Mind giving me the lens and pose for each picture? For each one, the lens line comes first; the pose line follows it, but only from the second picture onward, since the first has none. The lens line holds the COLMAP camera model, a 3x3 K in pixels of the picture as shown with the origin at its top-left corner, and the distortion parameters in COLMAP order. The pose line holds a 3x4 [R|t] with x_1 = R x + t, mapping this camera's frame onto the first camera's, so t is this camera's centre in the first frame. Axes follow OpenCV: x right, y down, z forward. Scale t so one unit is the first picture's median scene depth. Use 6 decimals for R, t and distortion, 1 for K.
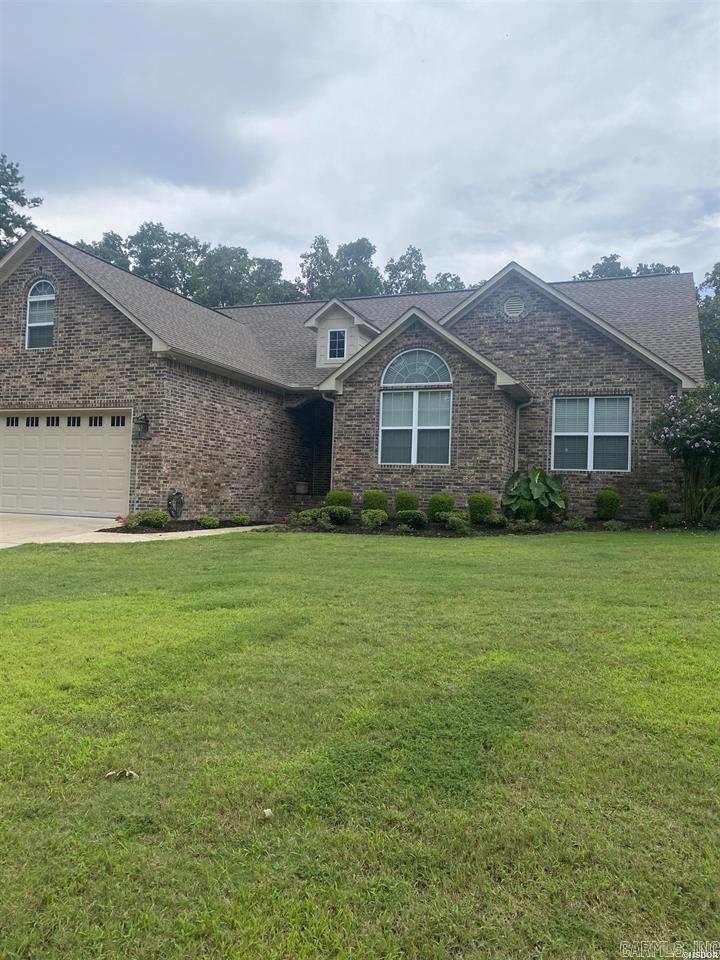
lens RADIAL K [[733.4, 0, 361.9], [0, 733.4, 484.0], [0, 0, 1]] dist [0.031412, -0.029050]
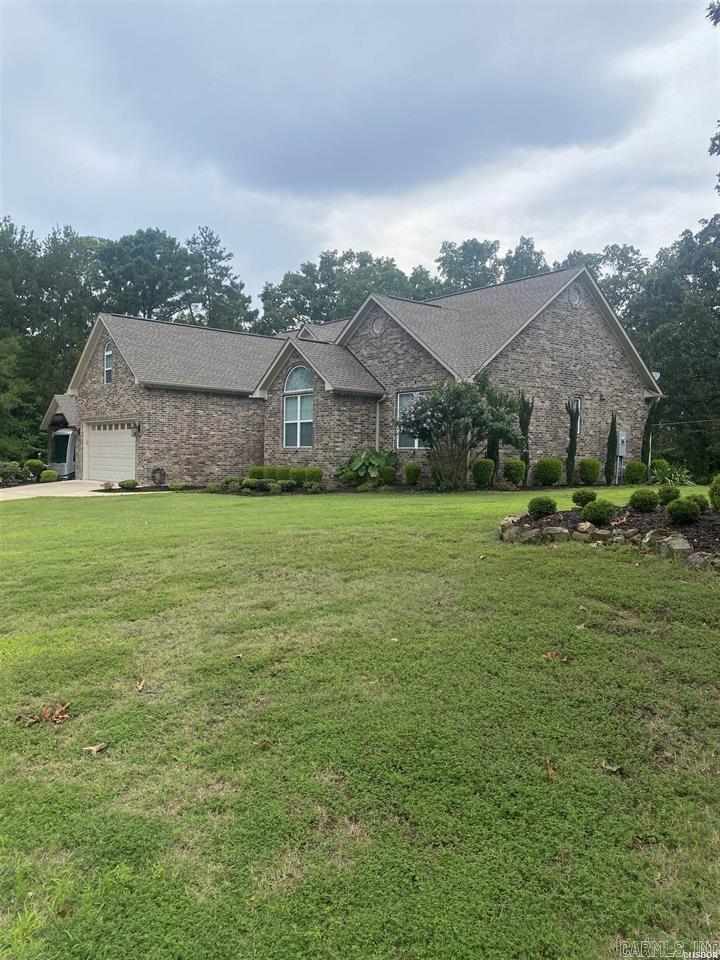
lens RADIAL K [[733.4, 0, 364.0], [0, 733.4, 477.1], [0, 0, 1]] dist [0.031412, -0.029050]
pose [[0.875025, -0.003714, -0.484063, 0.874051], [0.020213, 0.999379, 0.028870, -0.007137], [0.483655, -0.035047, 0.874557, -0.190959]]
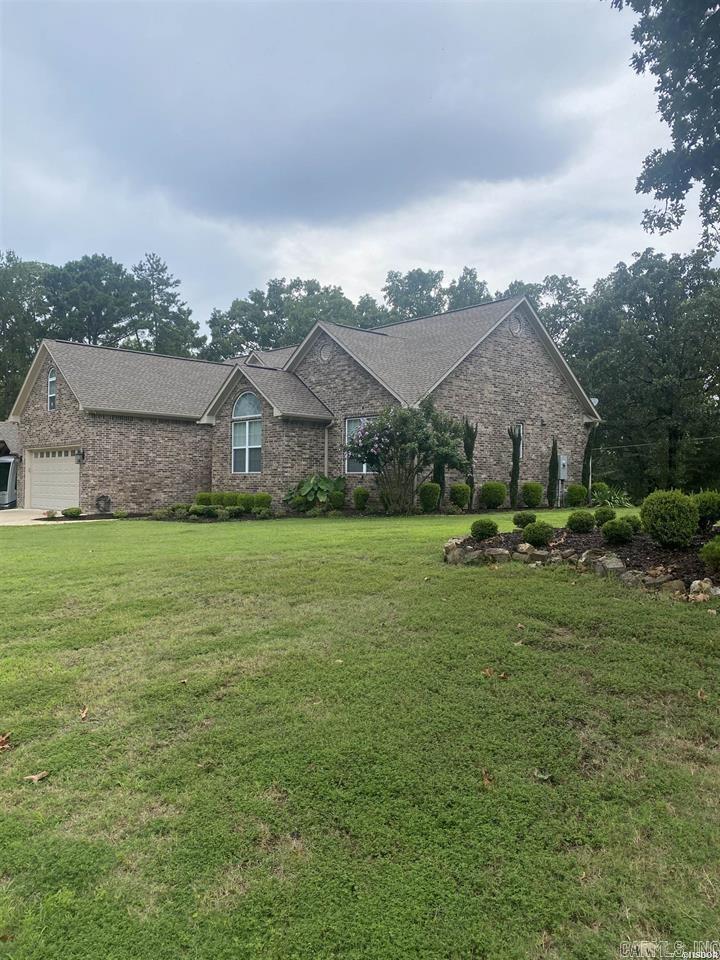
lens RADIAL K [[733.4, 0, 360.9], [0, 733.4, 469.5], [0, 0, 1]] dist [0.031412, -0.029050]
pose [[0.904039, -0.031996, -0.426250, 0.879433], [0.028648, 0.999488, -0.014265, -0.006917], [0.426488, 0.000685, 0.904493, -0.196429]]
